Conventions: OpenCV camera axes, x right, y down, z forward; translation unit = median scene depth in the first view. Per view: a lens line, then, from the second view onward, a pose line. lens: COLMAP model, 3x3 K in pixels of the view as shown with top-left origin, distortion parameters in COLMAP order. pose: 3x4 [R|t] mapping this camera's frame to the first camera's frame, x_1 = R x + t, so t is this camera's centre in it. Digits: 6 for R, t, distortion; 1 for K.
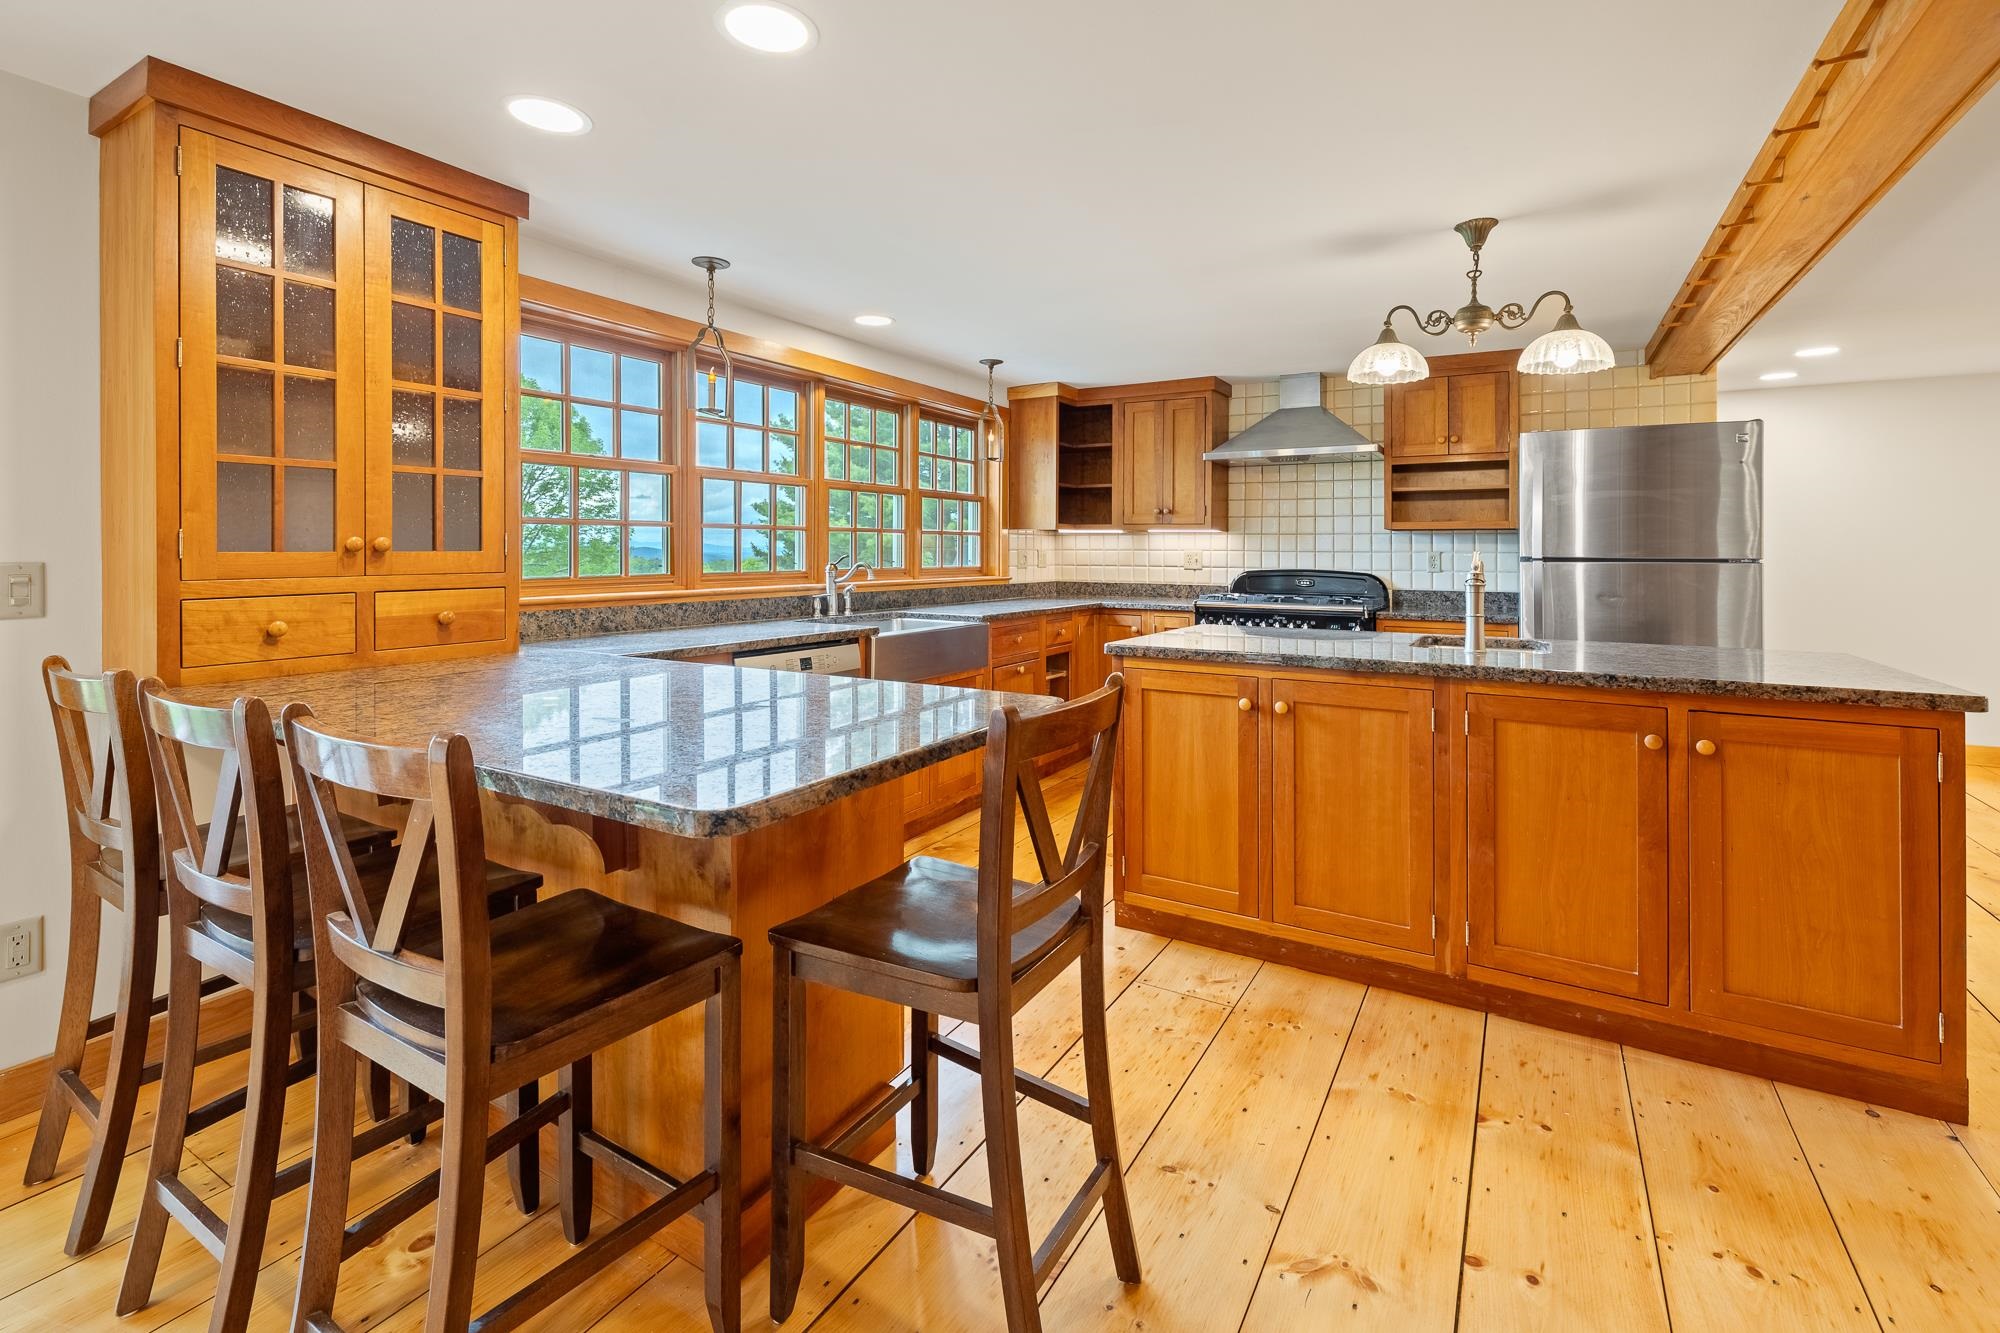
lens RADIAL K [[883.1, 0, 1005.2], [0, 883.1, 550.6], [0, 0, 1]] dist [0.001885, 0.000179]
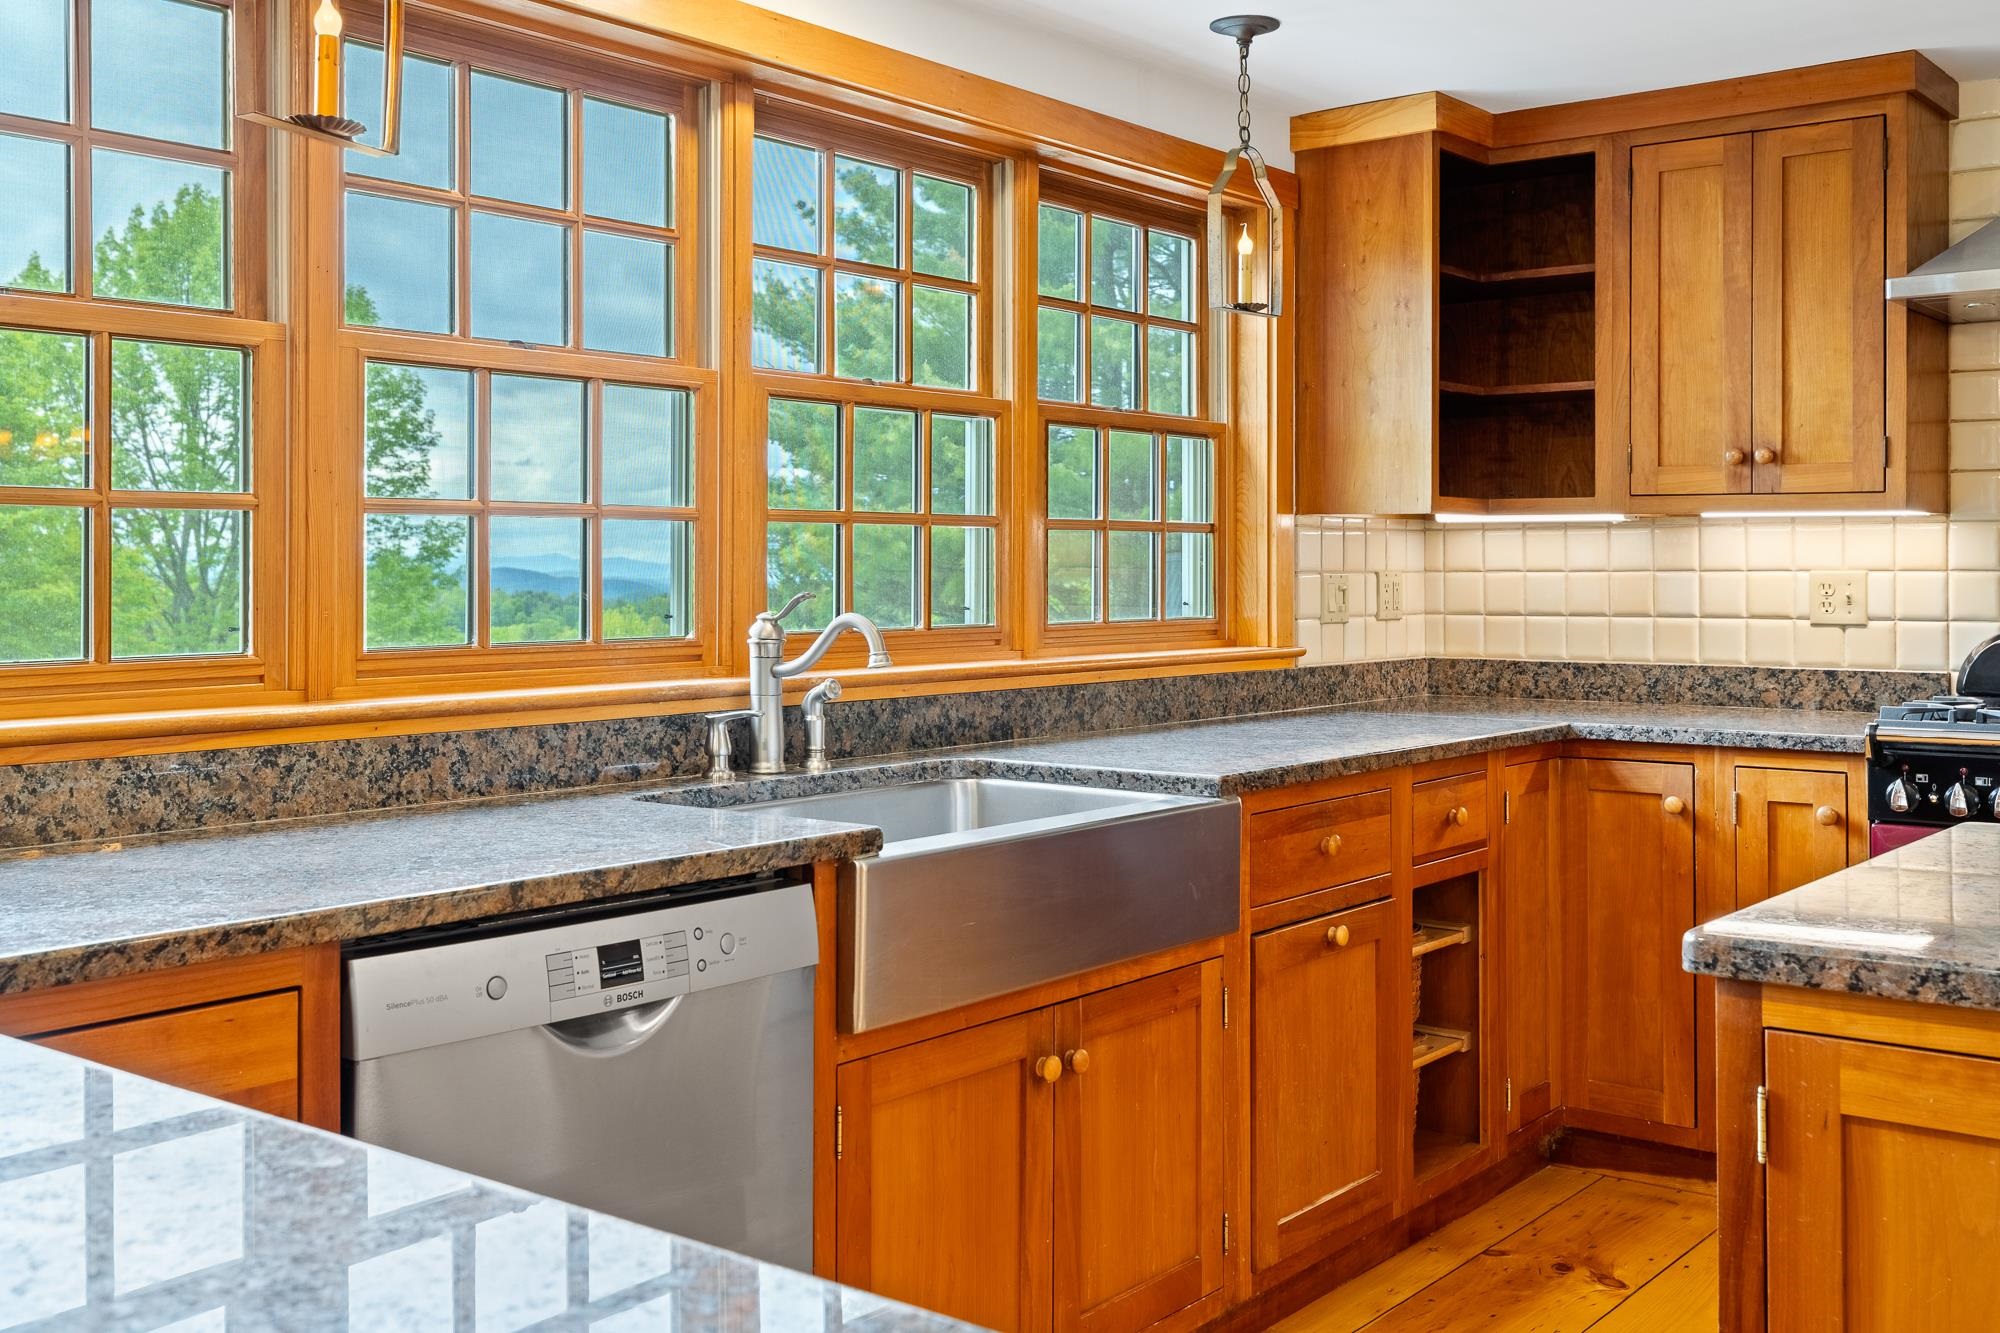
lens RADIAL K [[1965.5, 0, 1018.1], [0, 1965.5, 566.6], [0, 0, 1]] dist [-0.001135, -0.000476]
pose [[0.991337, -0.006103, -0.131198, -0.003600], [0.005837, 0.999980, -0.002410, -0.001893], [0.131210, 0.001624, 0.991353, 0.229074]]
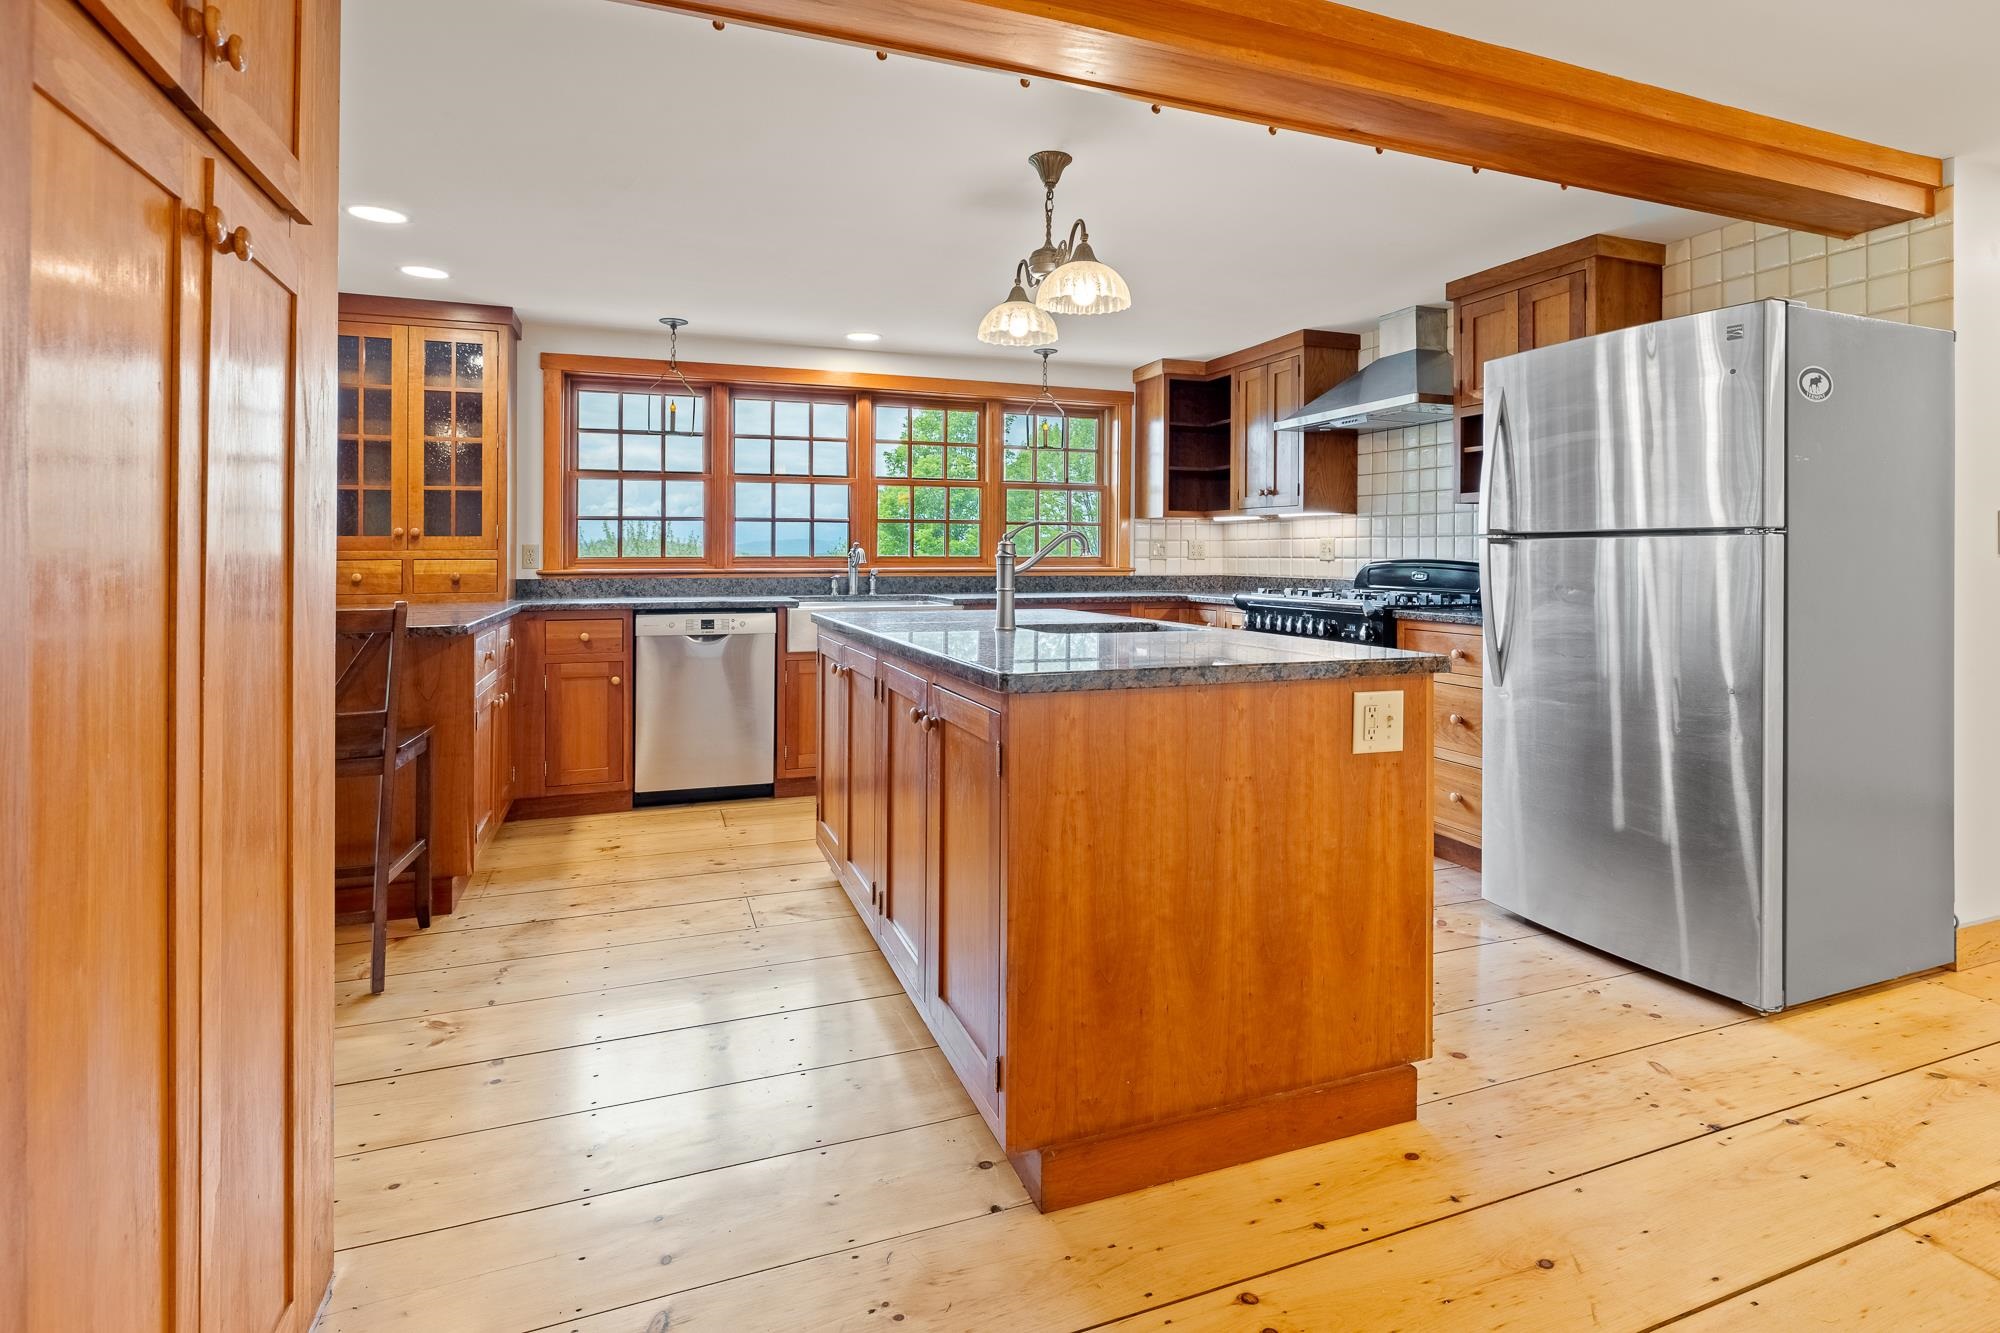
lens RADIAL K [[963.2, 0, 1011.4], [0, 963.2, 552.6], [0, 0, 1]] dist [-0.008122, 0.000450]
pose [[0.781704, -0.004619, -0.623633, 0.625032], [0.001851, 0.999985, -0.005086, 0.020474], [0.623647, 0.002822, 0.781701, 0.117788]]
